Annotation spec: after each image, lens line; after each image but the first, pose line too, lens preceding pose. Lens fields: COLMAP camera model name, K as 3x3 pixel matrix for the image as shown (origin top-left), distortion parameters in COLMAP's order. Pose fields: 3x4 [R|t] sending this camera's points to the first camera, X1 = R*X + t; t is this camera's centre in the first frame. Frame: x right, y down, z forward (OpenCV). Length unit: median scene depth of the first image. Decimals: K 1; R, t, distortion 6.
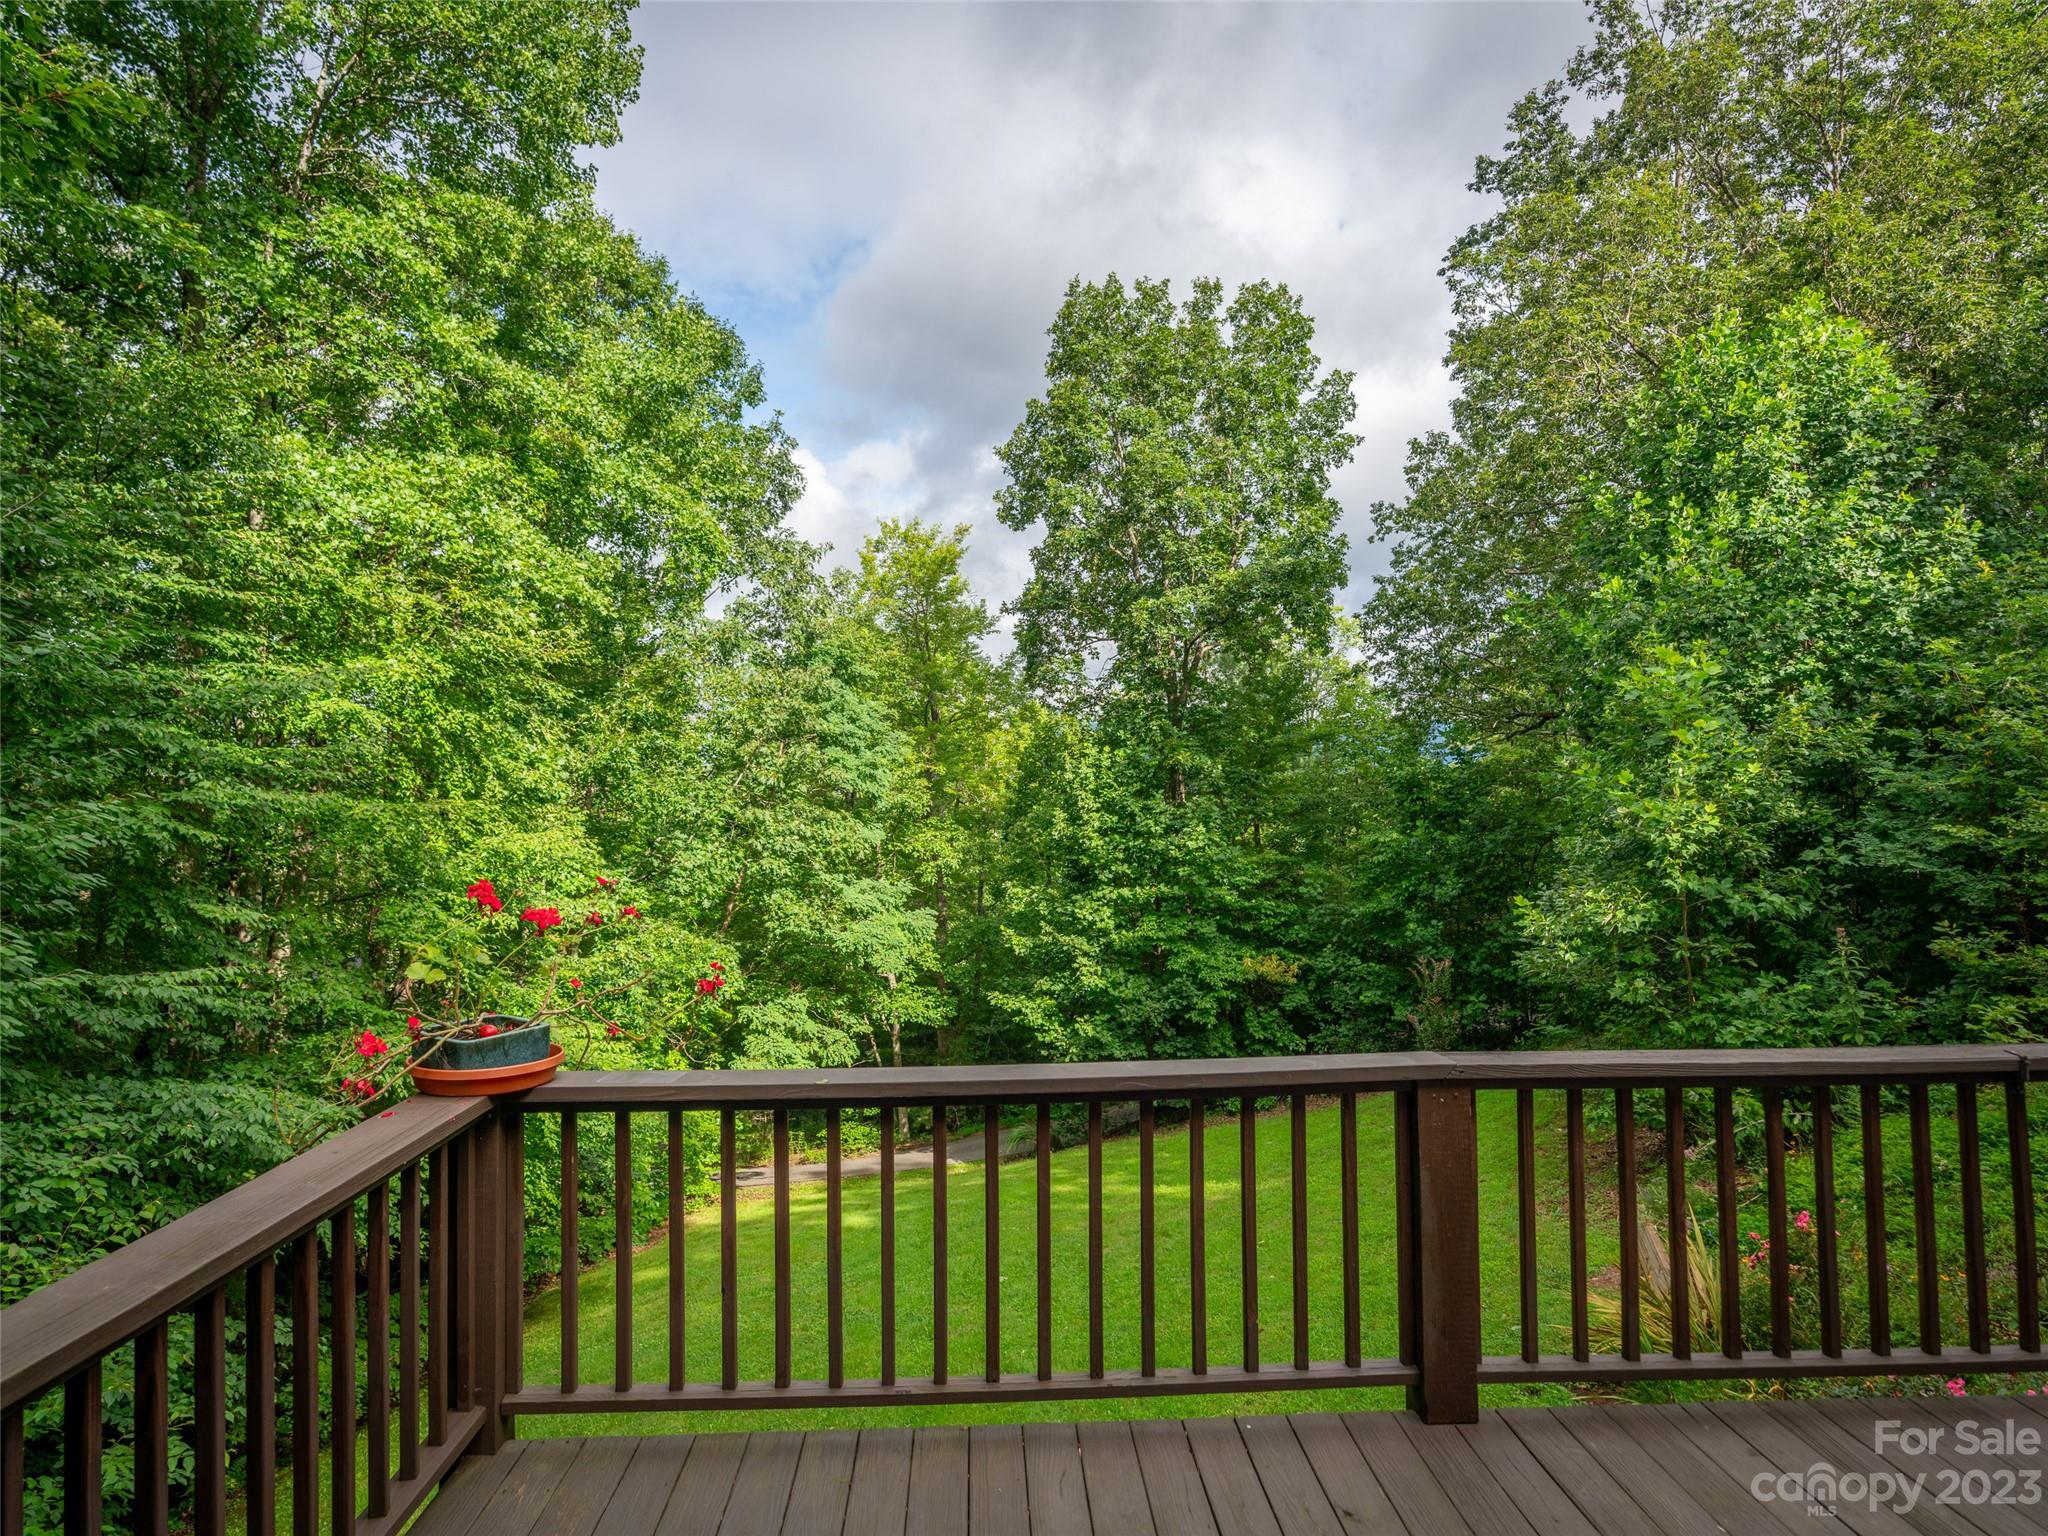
lens RADIAL K [[1140.2, 0, 1020.9], [0, 1140.2, 767.0], [0, 0, 1]] dist [-0.004906, -0.000077]
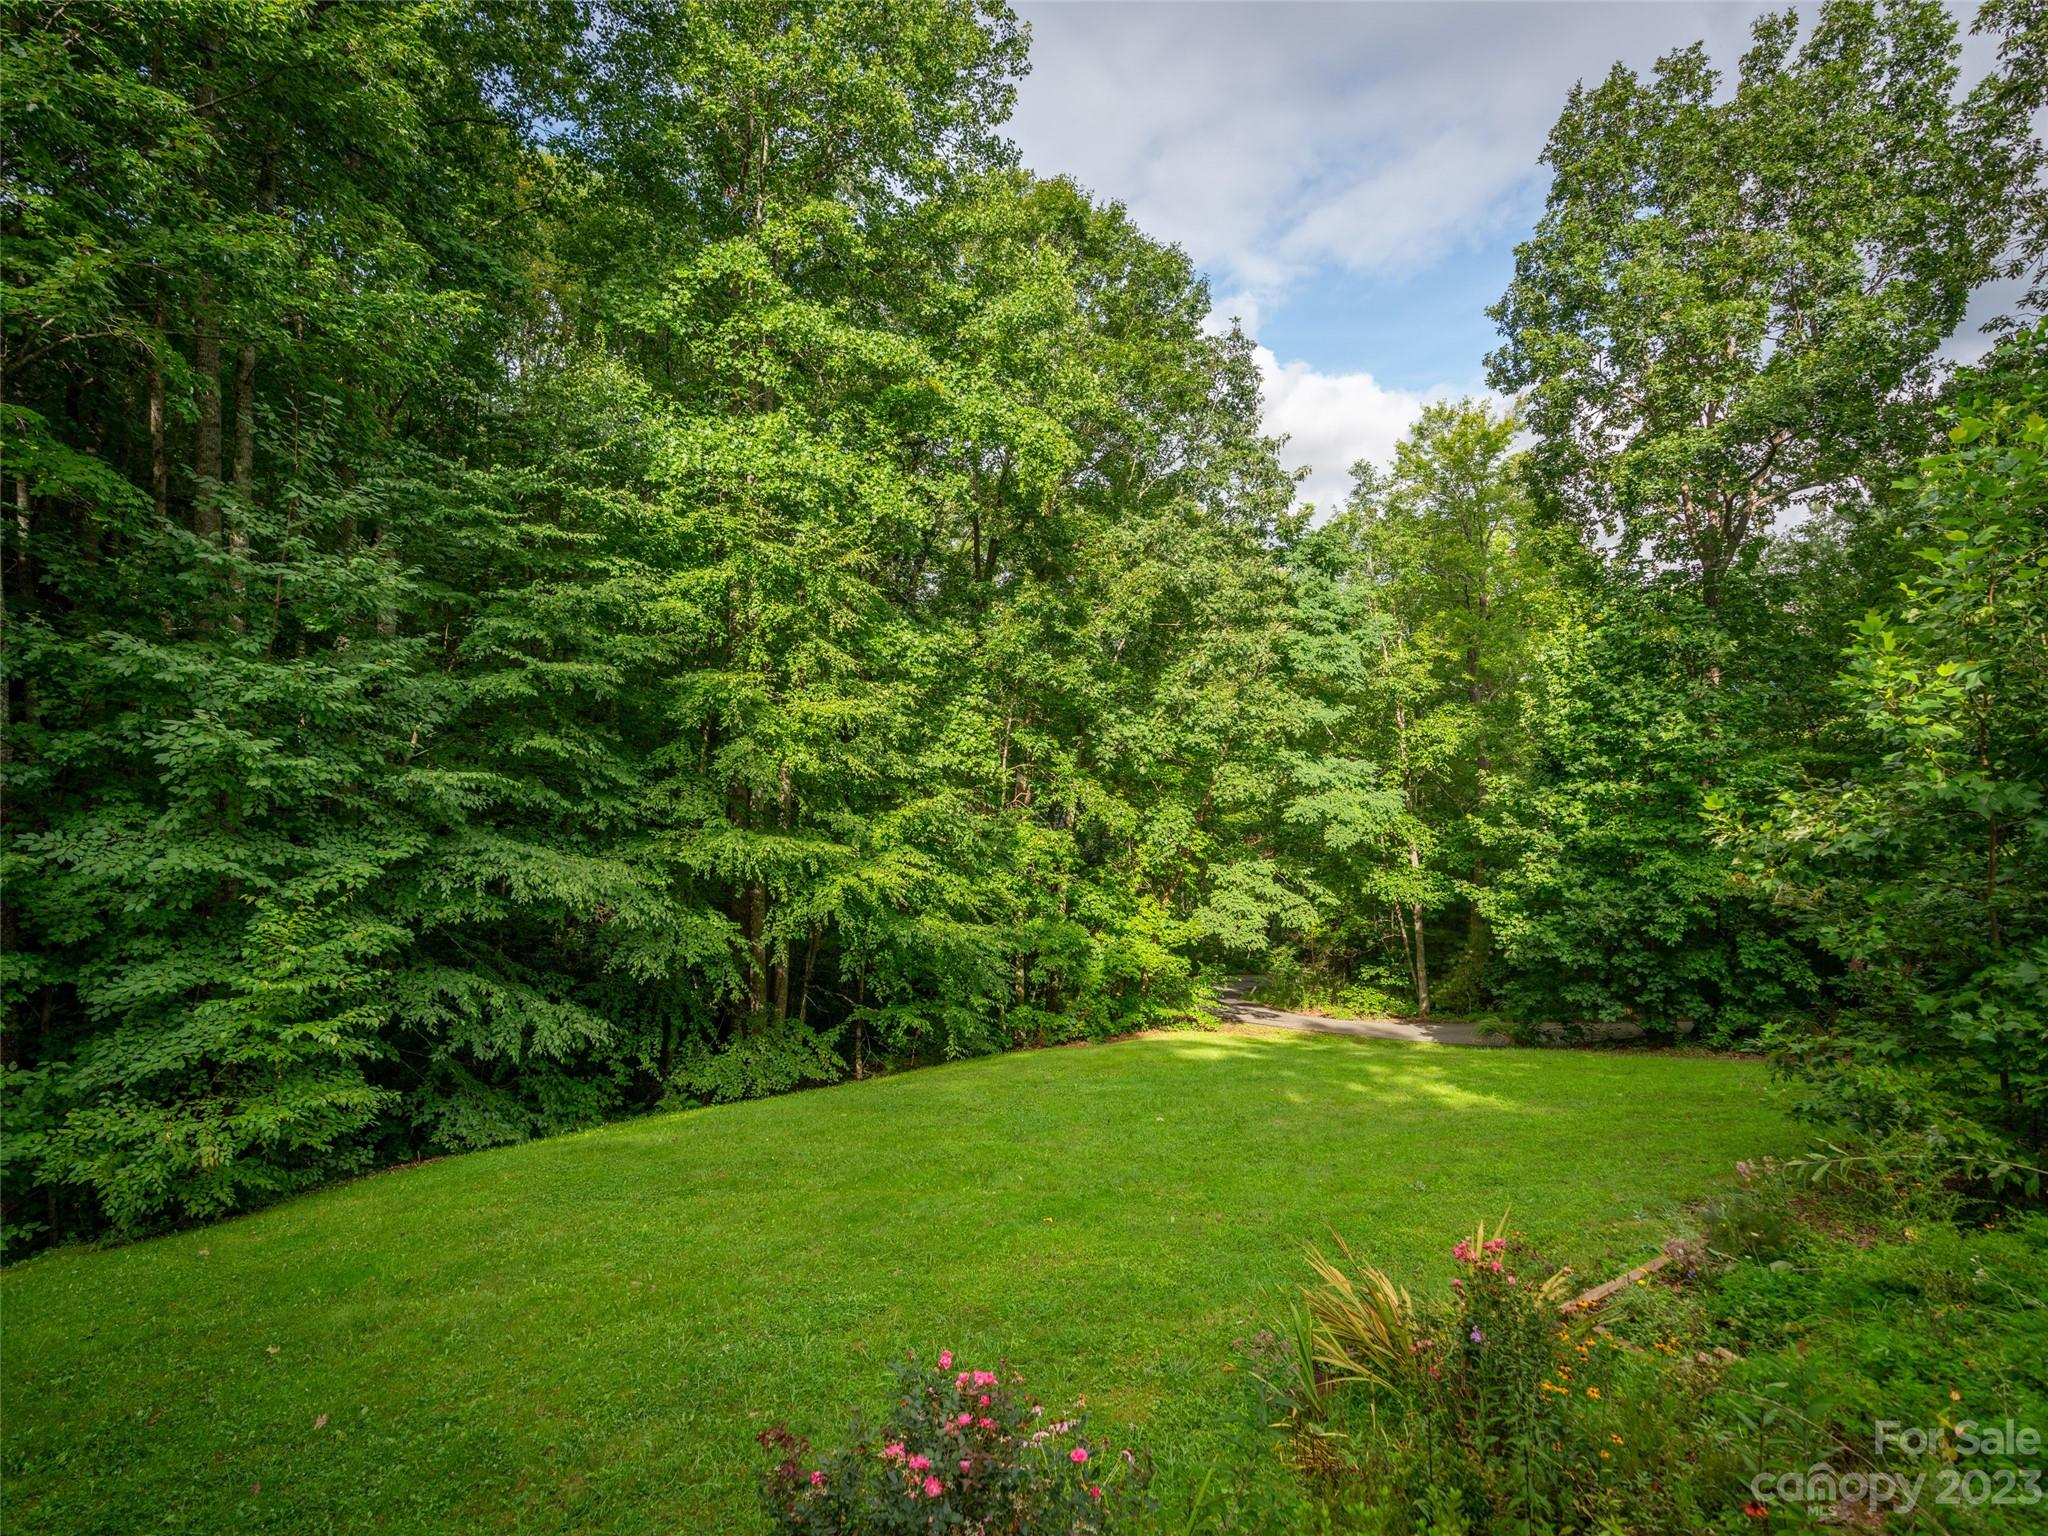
lens RADIAL K [[1013.2, 0, 1020.3], [0, 1013.2, 762.0], [0, 0, 1]] dist [0.005499, 0.002630]
pose [[0.790395, 0.049690, -0.610579, 0.219744], [0.008624, 0.995703, 0.092197, 0.012098], [0.612537, -0.078138, 0.786570, 0.087952]]
